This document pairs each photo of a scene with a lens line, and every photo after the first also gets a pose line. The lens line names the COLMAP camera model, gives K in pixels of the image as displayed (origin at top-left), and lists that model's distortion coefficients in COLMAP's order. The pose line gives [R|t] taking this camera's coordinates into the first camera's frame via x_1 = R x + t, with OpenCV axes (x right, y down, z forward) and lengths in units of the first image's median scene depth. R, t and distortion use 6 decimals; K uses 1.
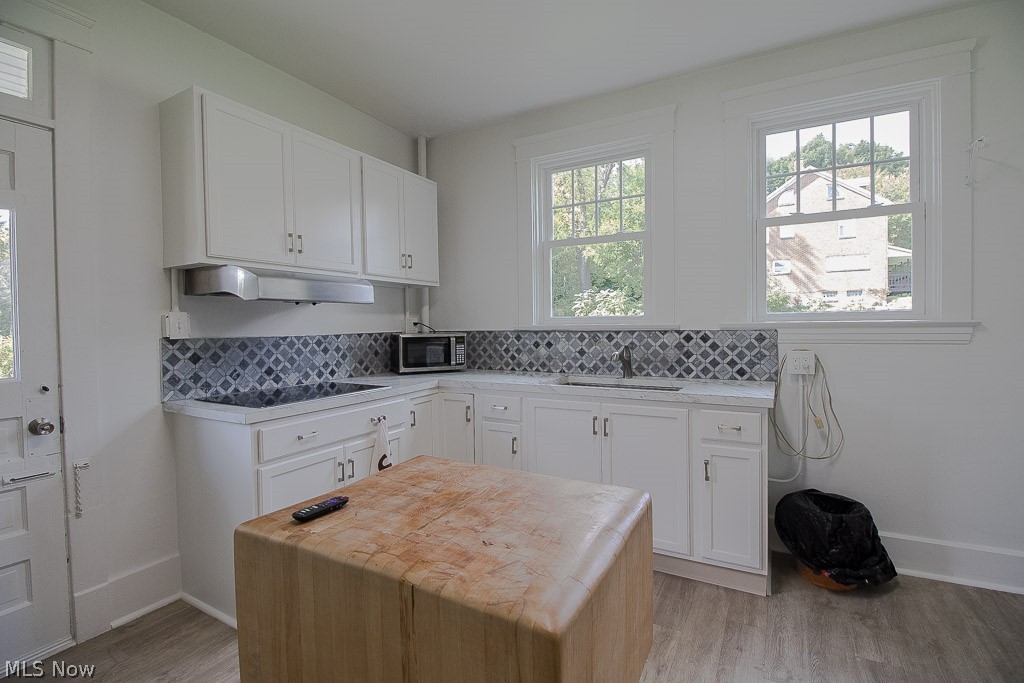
lens RADIAL K [[478.4, 0, 514.5], [0, 478.4, 335.9], [0, 0, 1]] dist [-0.009603, -0.006357]
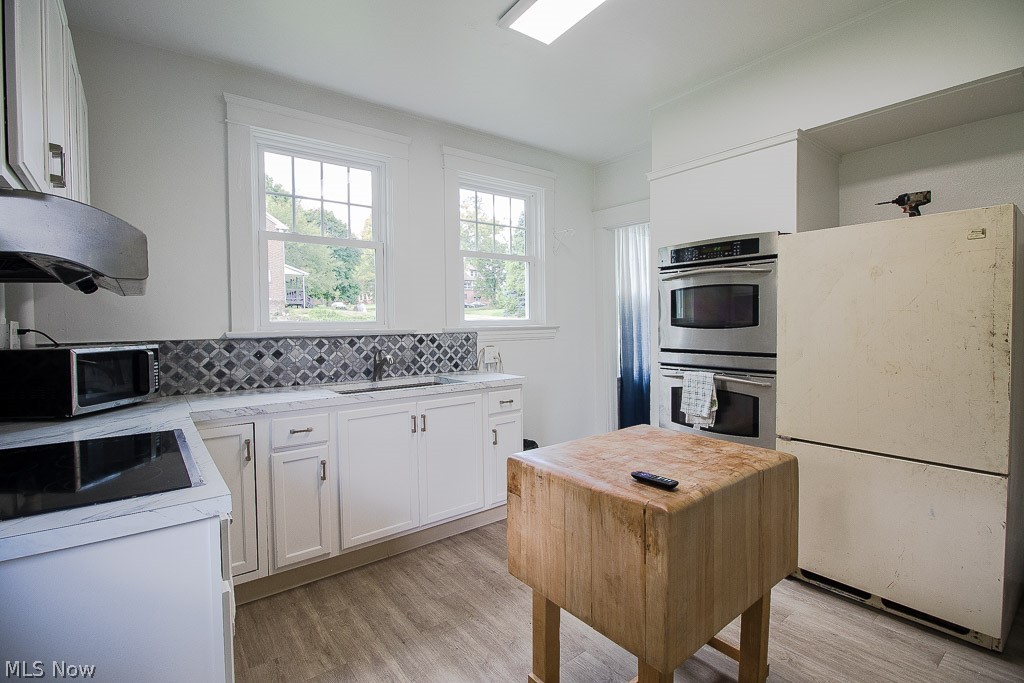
lens RADIAL K [[478.4, 0, 514.5], [0, 478.4, 335.9], [0, 0, 1]] dist [-0.009603, -0.006357]
pose [[0.379266, -0.016009, 0.925149, -0.584910], [0.033649, 0.999428, 0.003500, -0.003249], [-0.924676, 0.029803, 0.379588, 0.311167]]
